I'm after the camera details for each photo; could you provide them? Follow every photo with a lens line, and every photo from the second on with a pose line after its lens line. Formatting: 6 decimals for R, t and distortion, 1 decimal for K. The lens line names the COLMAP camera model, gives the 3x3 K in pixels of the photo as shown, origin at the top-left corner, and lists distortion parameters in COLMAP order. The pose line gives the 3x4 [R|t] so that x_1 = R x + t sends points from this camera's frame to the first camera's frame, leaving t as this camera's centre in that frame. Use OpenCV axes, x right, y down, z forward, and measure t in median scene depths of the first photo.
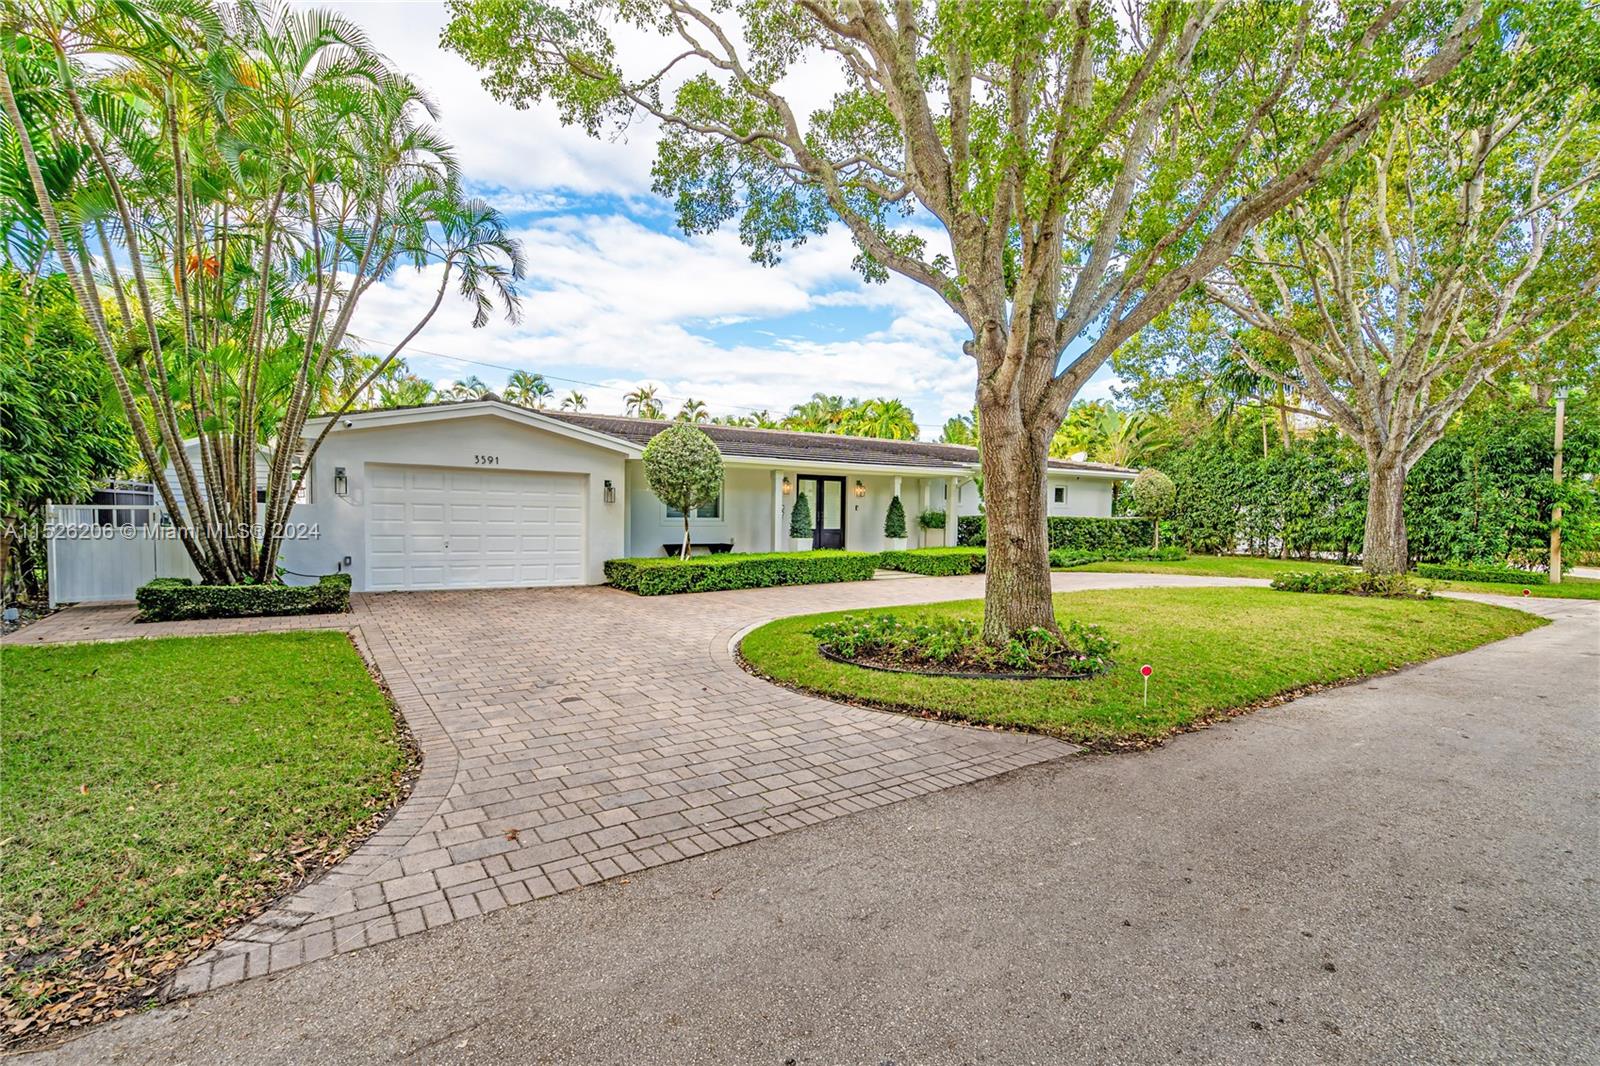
lens RADIAL K [[738.6, 0, 798.6], [0, 738.6, 532.9], [0, 0, 1]] dist [0.004601, 0.000981]
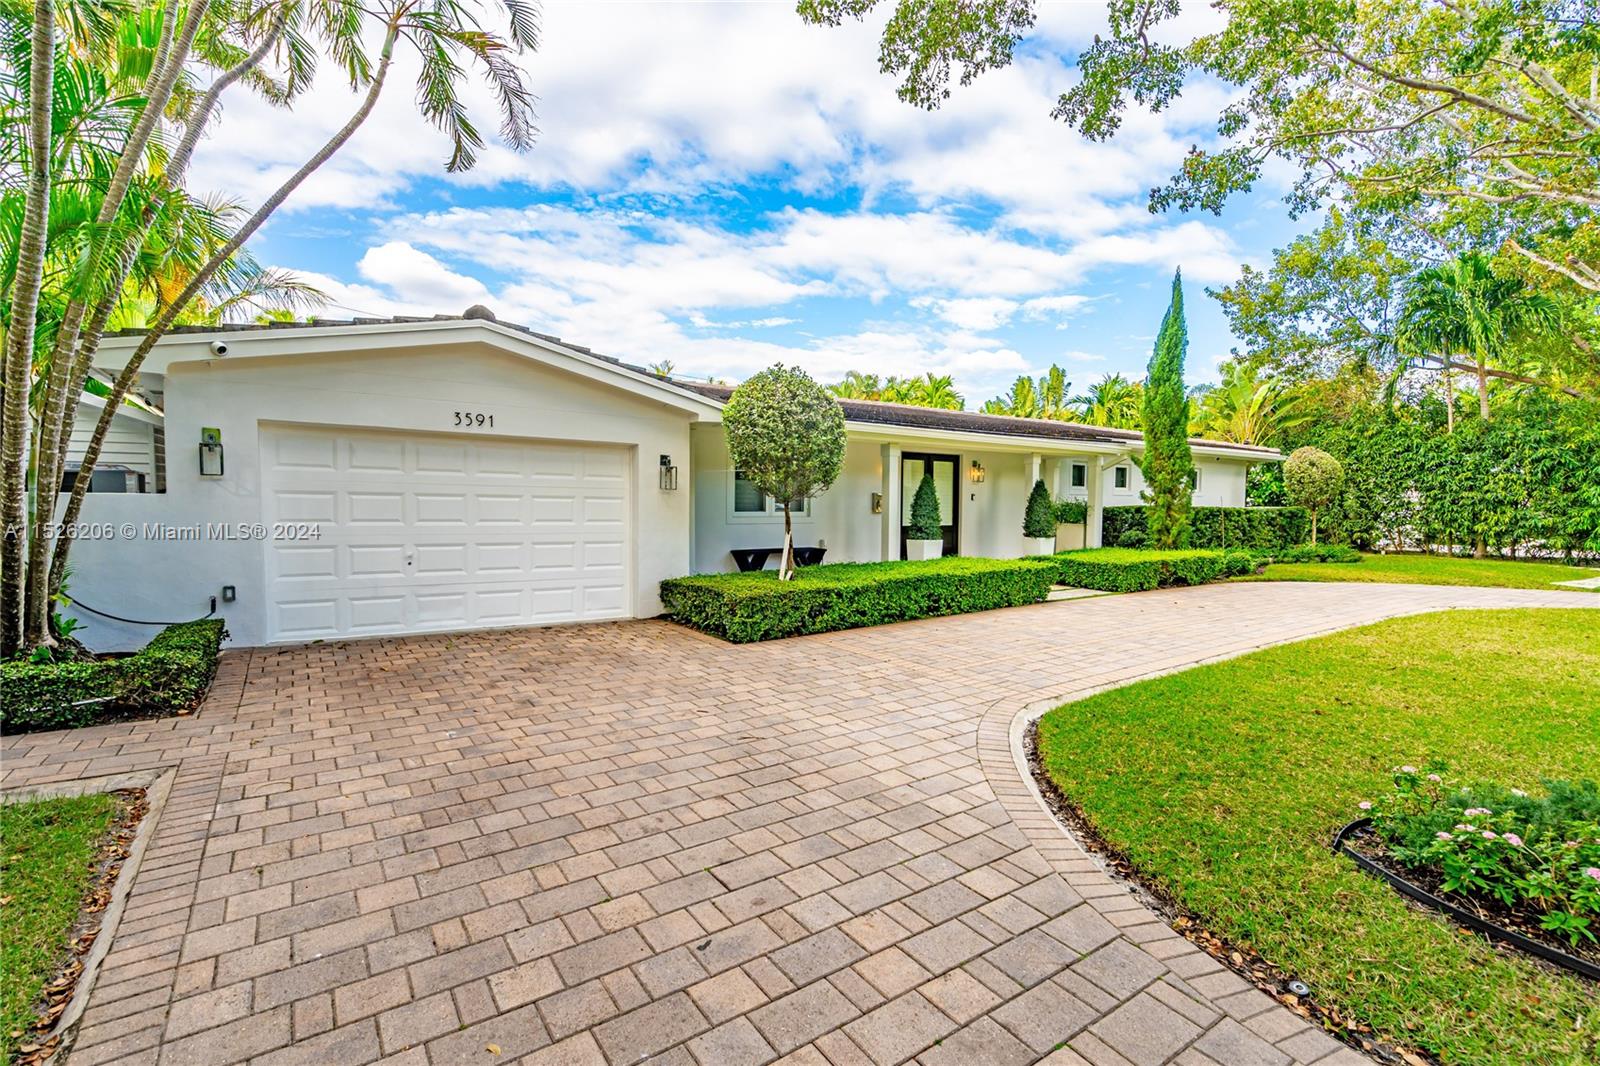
lens RADIAL K [[738.6, 0, 801.5], [0, 738.6, 528.0], [0, 0, 1]] dist [0.004601, 0.000981]
pose [[0.999940, -0.007687, 0.007825, -0.141221], [0.007659, 0.999965, 0.003487, -0.009059], [-0.007852, -0.003427, 0.999963, 0.347678]]
